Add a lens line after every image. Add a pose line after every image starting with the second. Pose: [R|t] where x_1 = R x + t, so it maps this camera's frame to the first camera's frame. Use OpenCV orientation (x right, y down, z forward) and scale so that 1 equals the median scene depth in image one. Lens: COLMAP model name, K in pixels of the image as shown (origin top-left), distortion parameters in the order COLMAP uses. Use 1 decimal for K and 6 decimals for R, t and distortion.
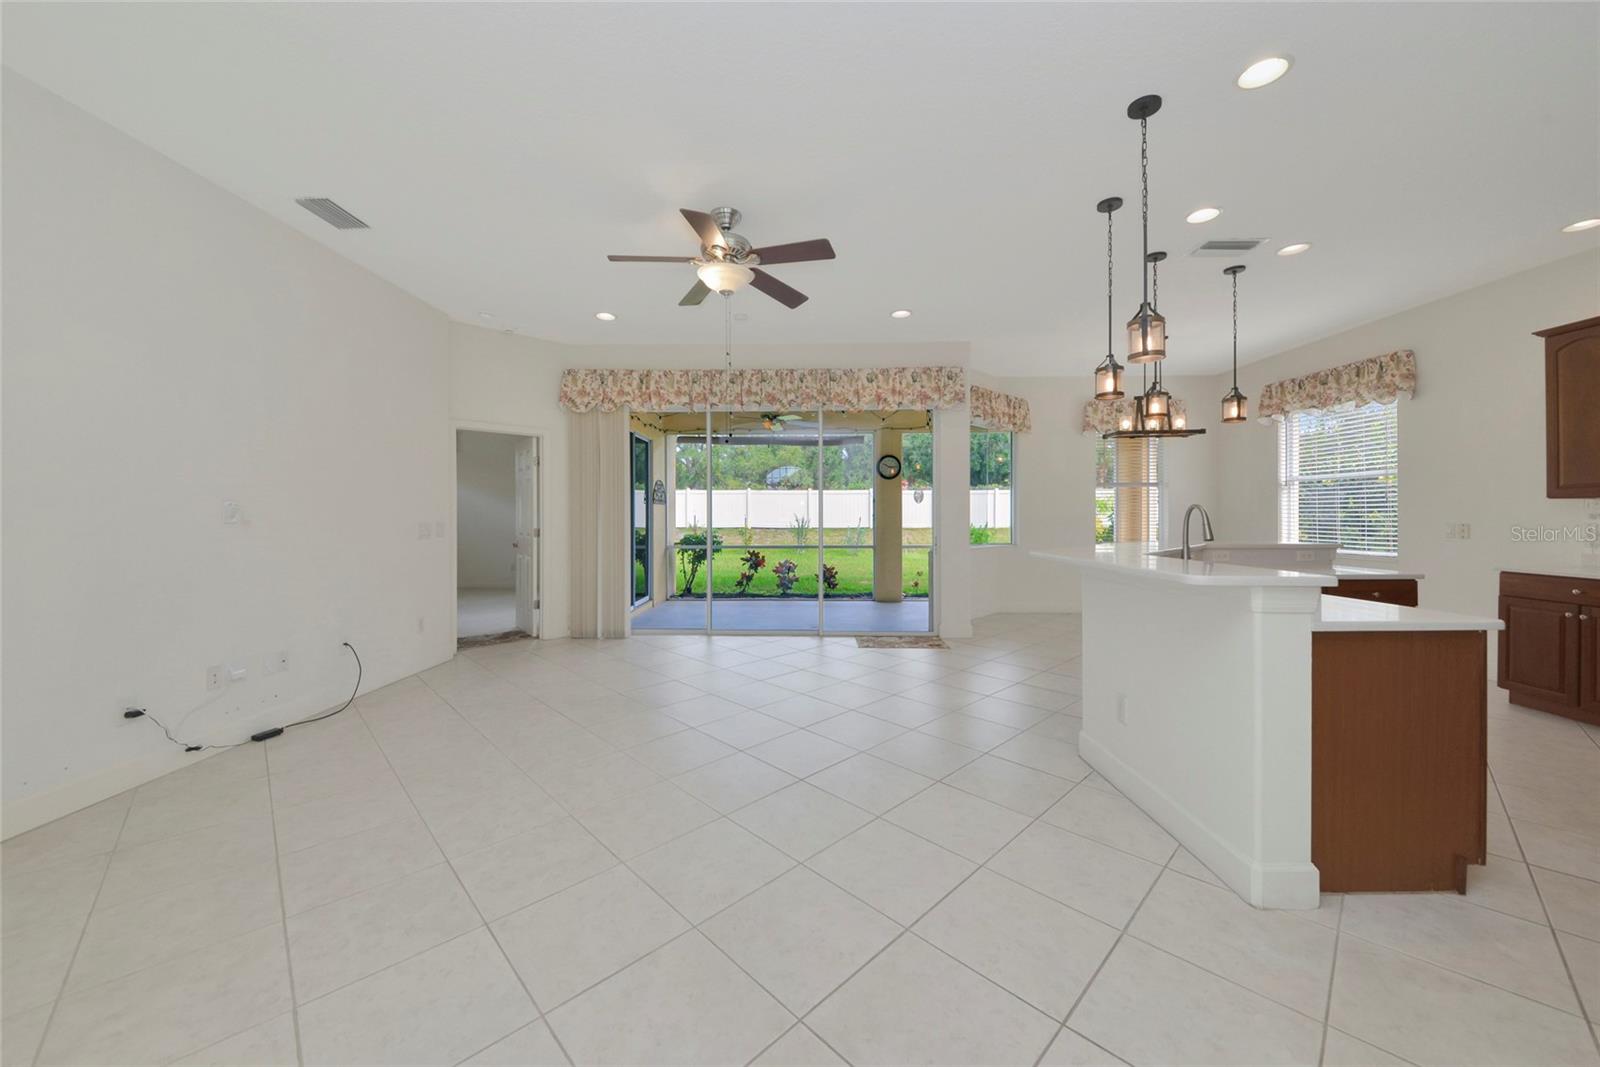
lens RADIAL K [[570.5, 0, 793.3], [0, 570.5, 521.7], [0, 0, 1]] dist [-0.000598, -0.000165]
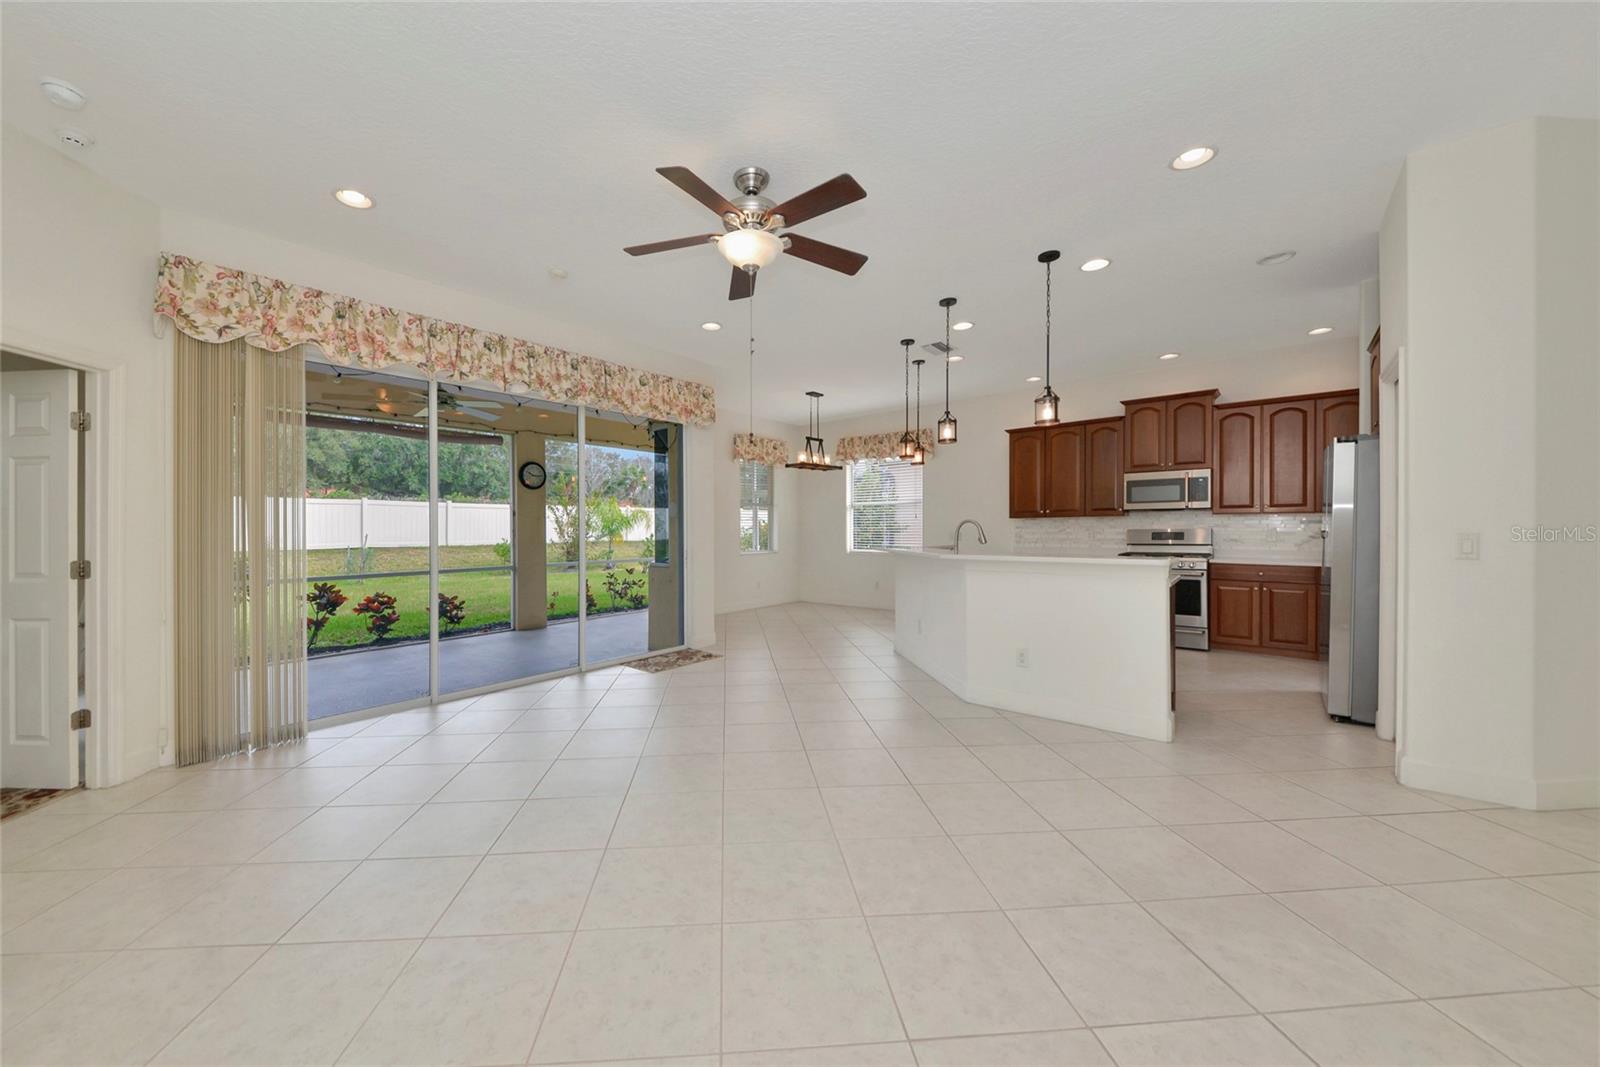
lens RADIAL K [[570.1, 0, 760.5], [0, 570.1, 531.5], [0, 0, 1]] dist [-0.000170, -0.021175]
pose [[0.632110, -0.007266, 0.774845, -0.423585], [0.015437, 0.999876, -0.003217, -0.002665], [-0.774725, 0.013994, 0.632143, 0.253875]]
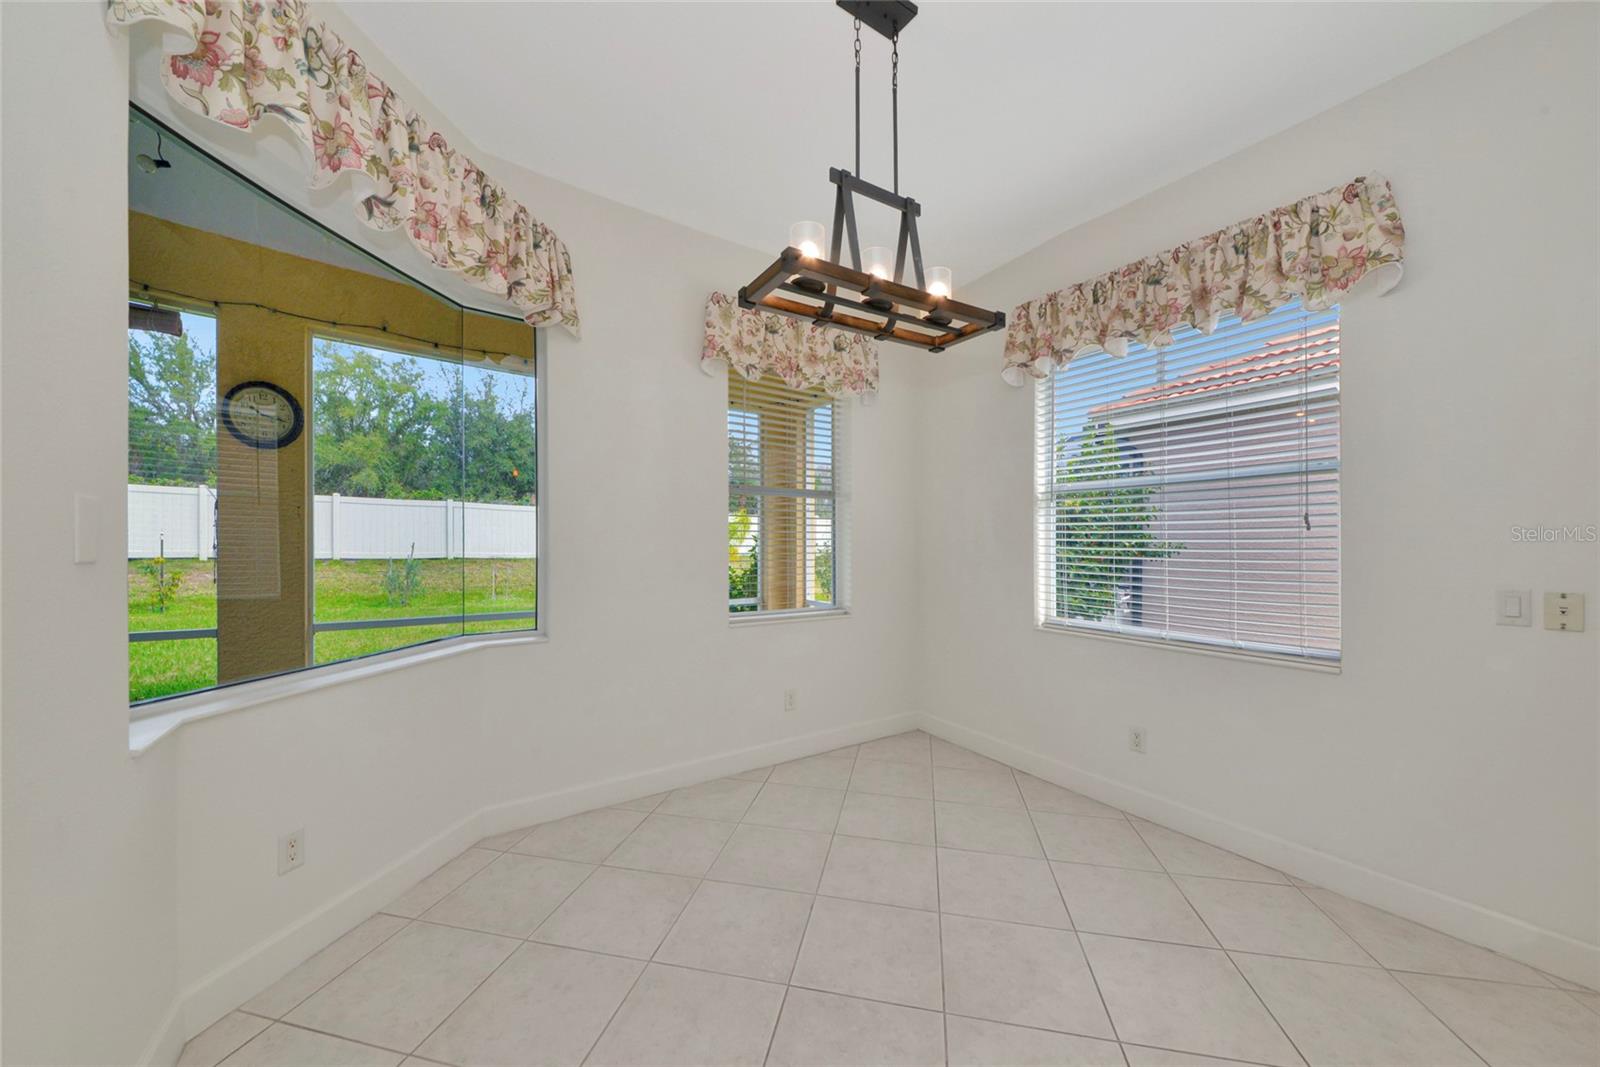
lens RADIAL K [[574.2, 0, 798.6], [0, 574.2, 544.5], [0, 0, 1]] dist [0.000286, -0.000142]
pose [[0.820343, 0.019064, 0.571554, 0.375734], [-0.014990, 0.999818, -0.011833, -0.012086], [-0.571675, 0.001140, 0.820479, 0.698507]]
